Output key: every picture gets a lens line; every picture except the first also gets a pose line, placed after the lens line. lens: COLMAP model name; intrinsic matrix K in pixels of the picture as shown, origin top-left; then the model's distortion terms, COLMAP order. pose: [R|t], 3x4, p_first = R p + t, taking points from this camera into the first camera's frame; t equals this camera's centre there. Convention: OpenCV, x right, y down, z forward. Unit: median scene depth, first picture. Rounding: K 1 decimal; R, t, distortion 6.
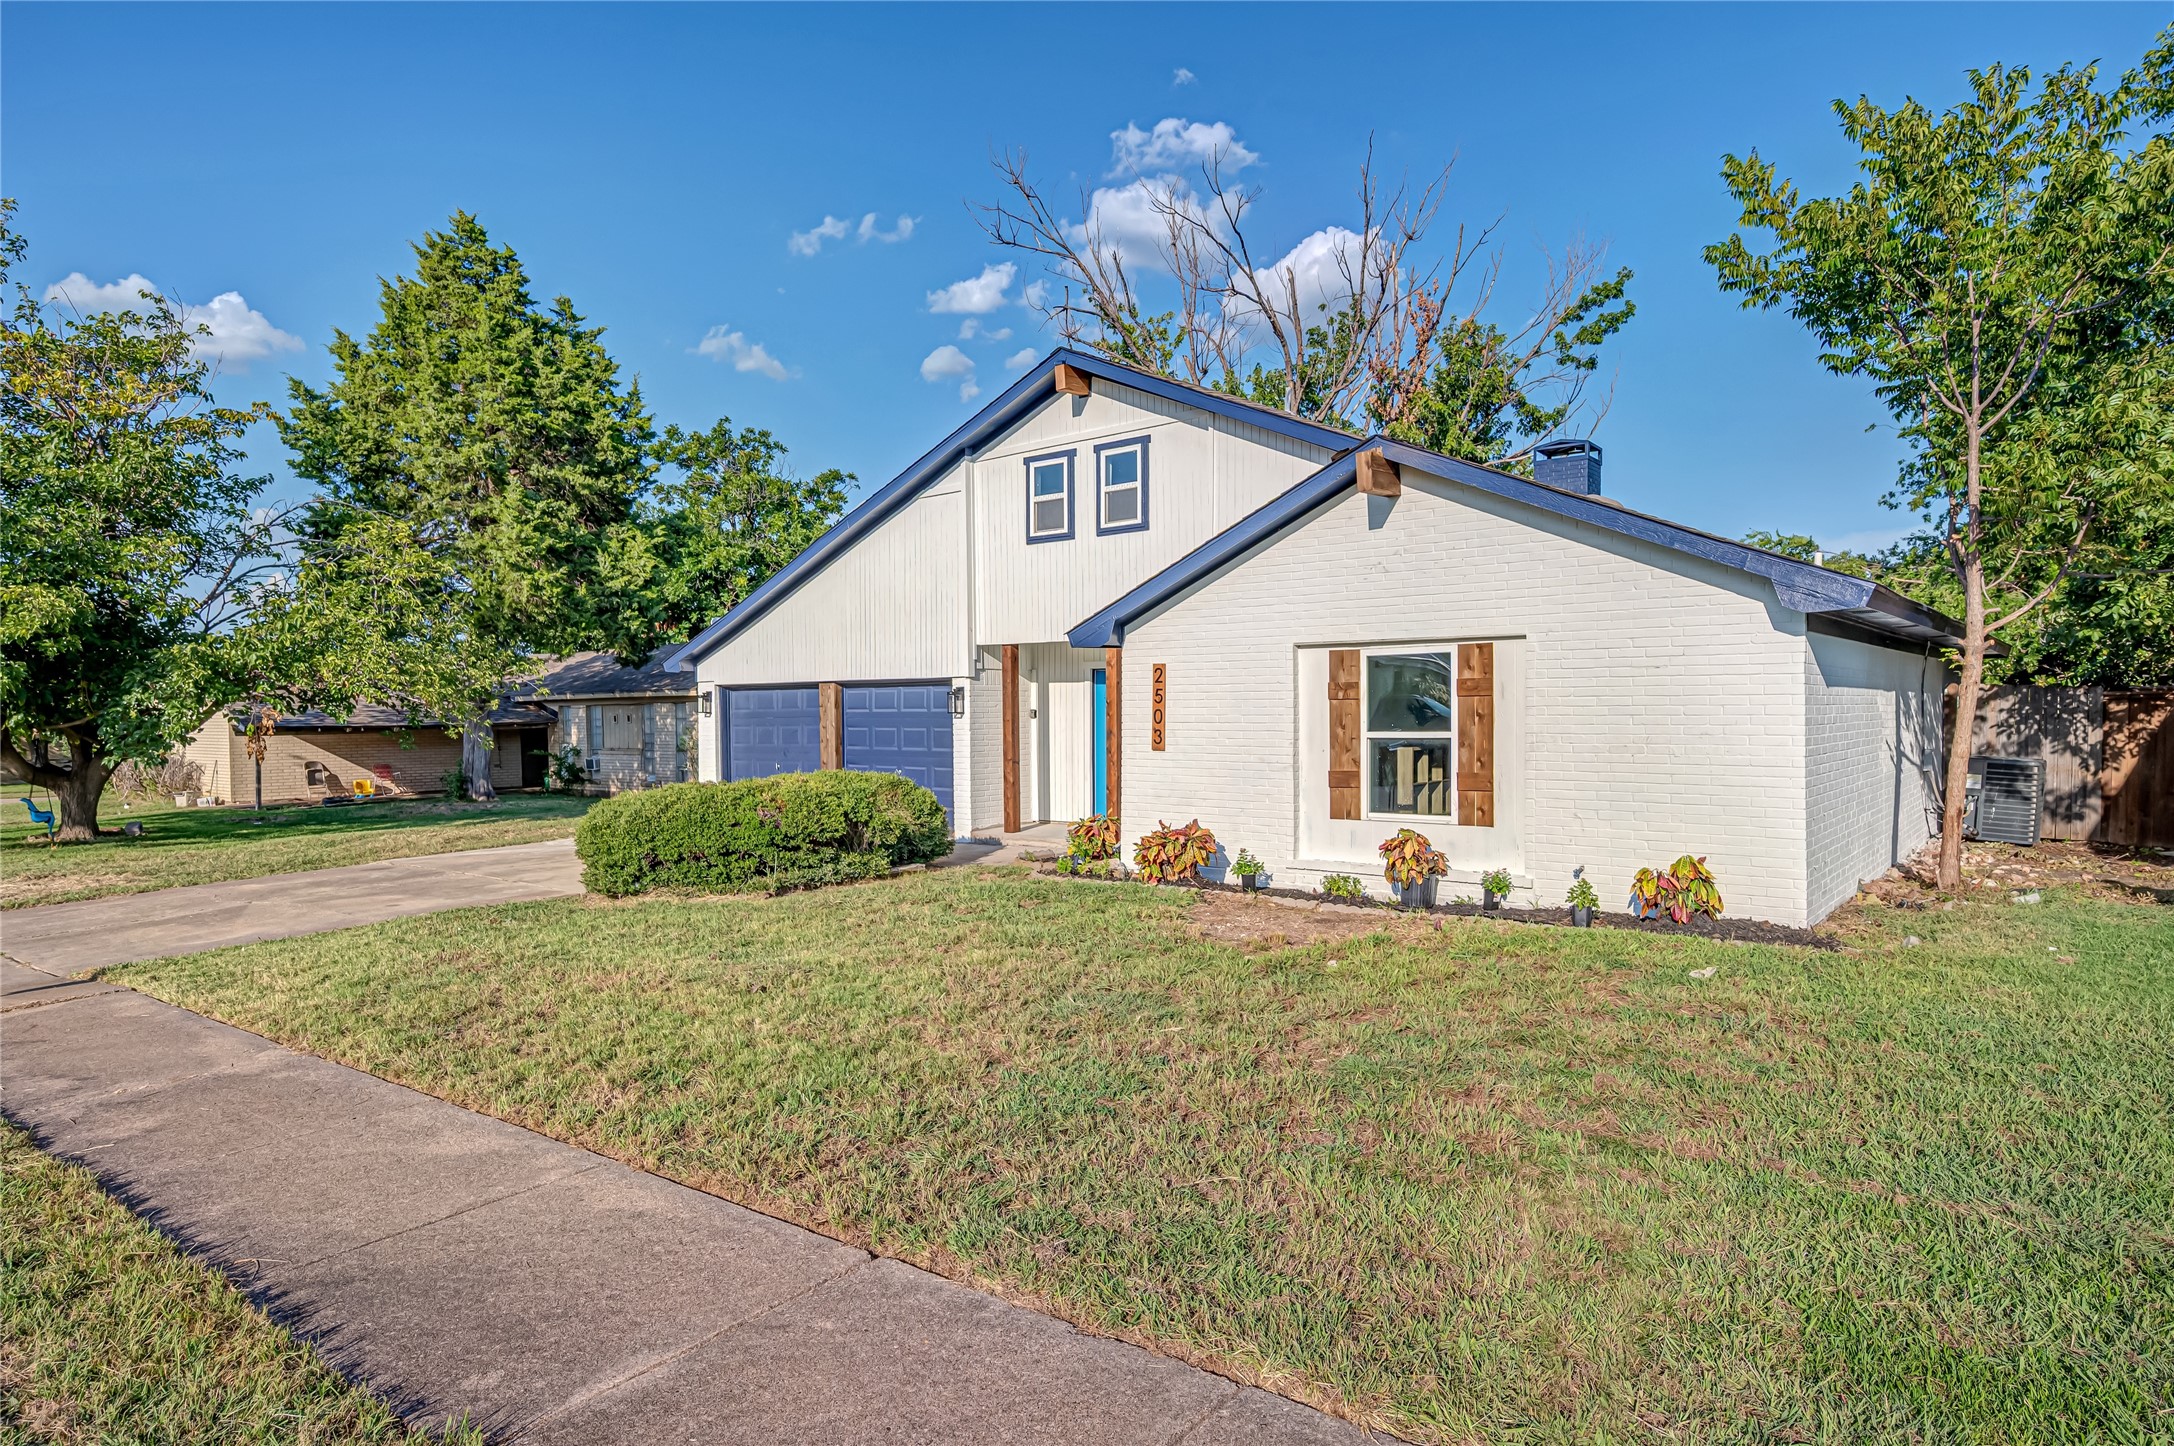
lens RADIAL K [[1244.2, 0, 1087.0], [0, 1244.2, 723.0], [0, 0, 1]] dist [0.002931, 0.000238]
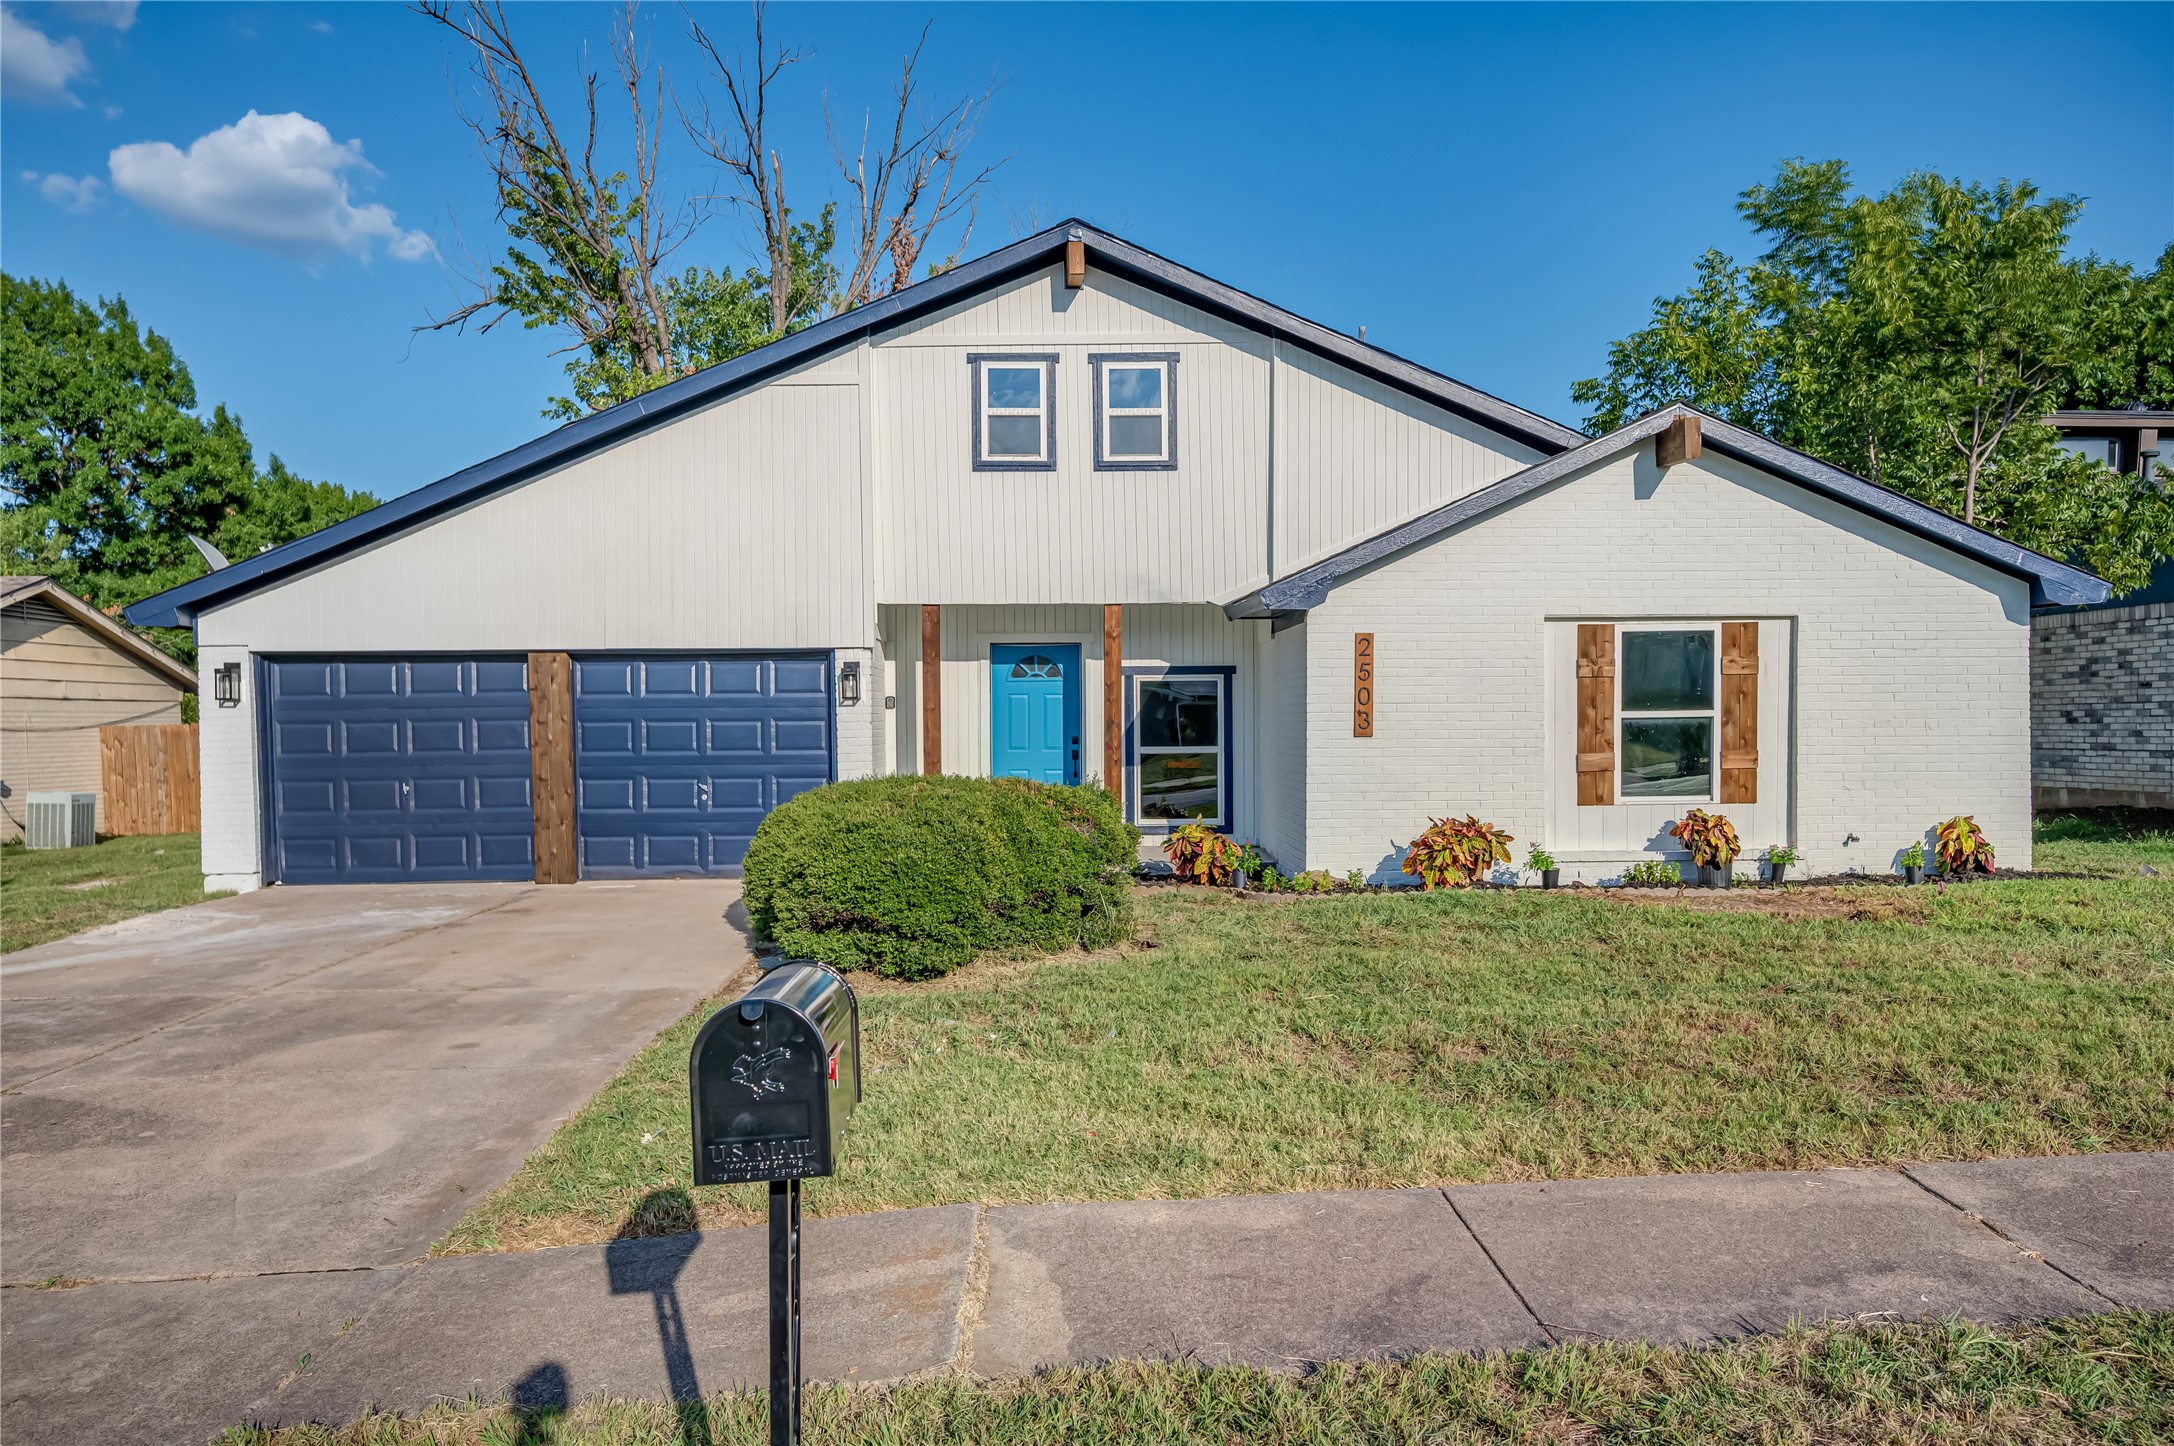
lens RADIAL K [[1502.2, 0, 1081.7], [0, 1502.2, 738.6], [0, 0, 1]] dist [0.031602, -0.062916]
pose [[0.752898, -0.005100, 0.658117, -0.608070], [0.009455, 0.999951, -0.003068, 0.019814], [-0.658069, 0.008532, 0.752909, 0.293727]]
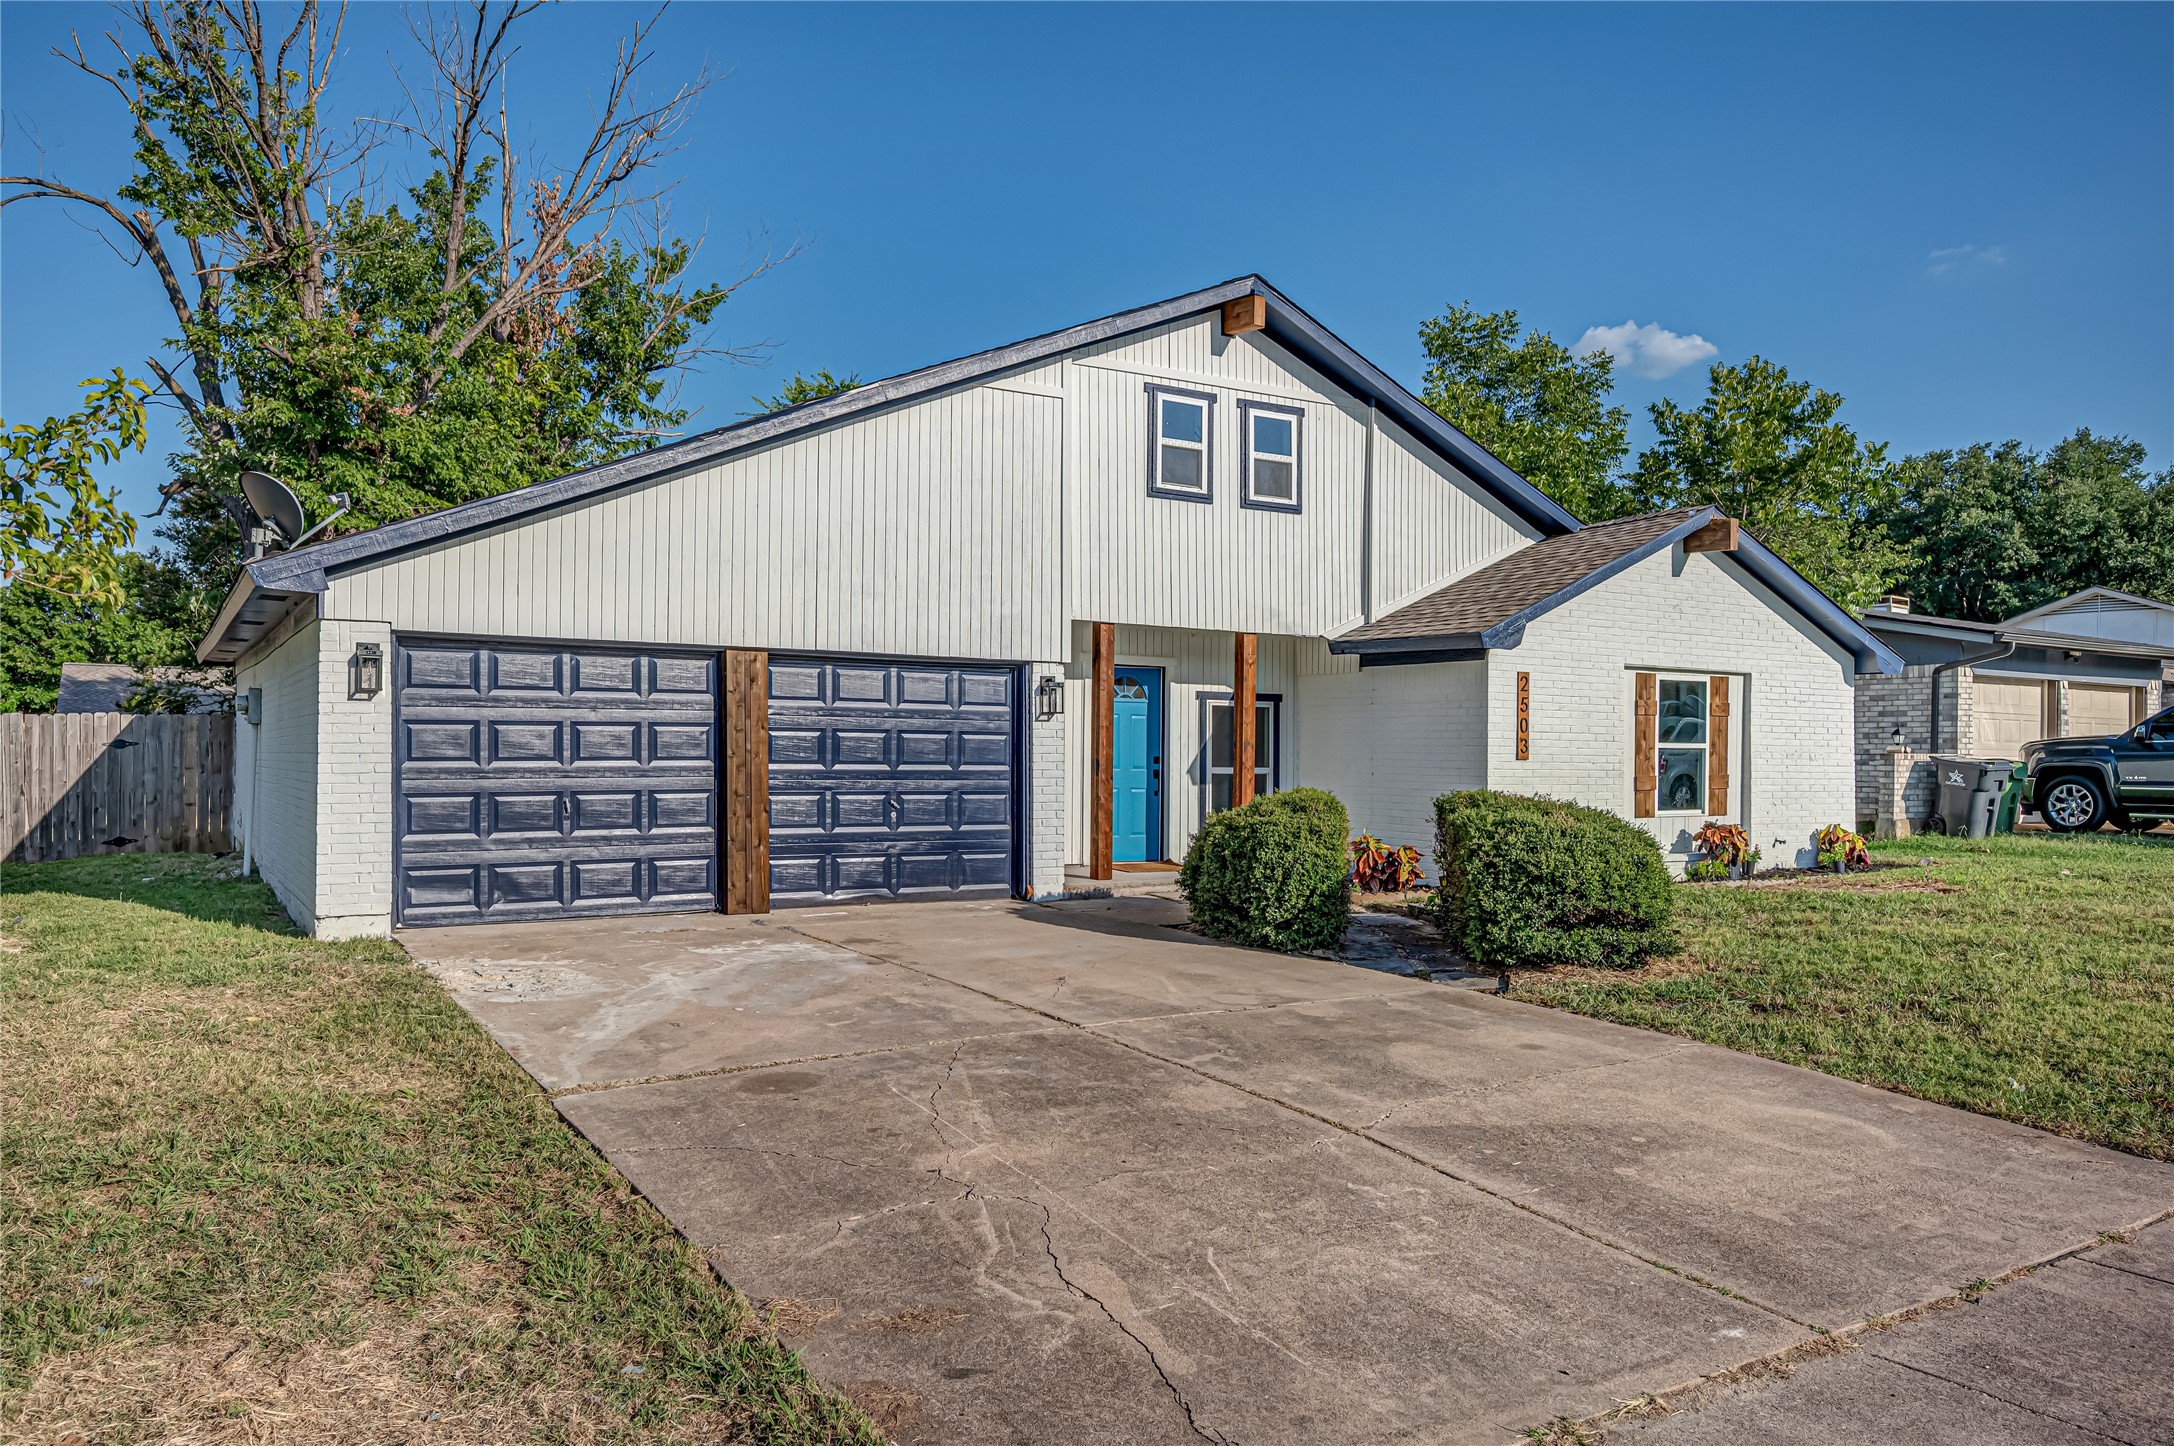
lens RADIAL K [[1493.0, 0, 1087.0], [0, 1493.0, 723.0], [0, 0, 1]] dist [0.002775, 0.001284]
pose [[0.320845, 0.031246, 0.946616, -0.950090], [-0.002358, 0.999479, -0.032192, 0.025630], [-0.947129, 0.008097, 0.320751, 0.766485]]
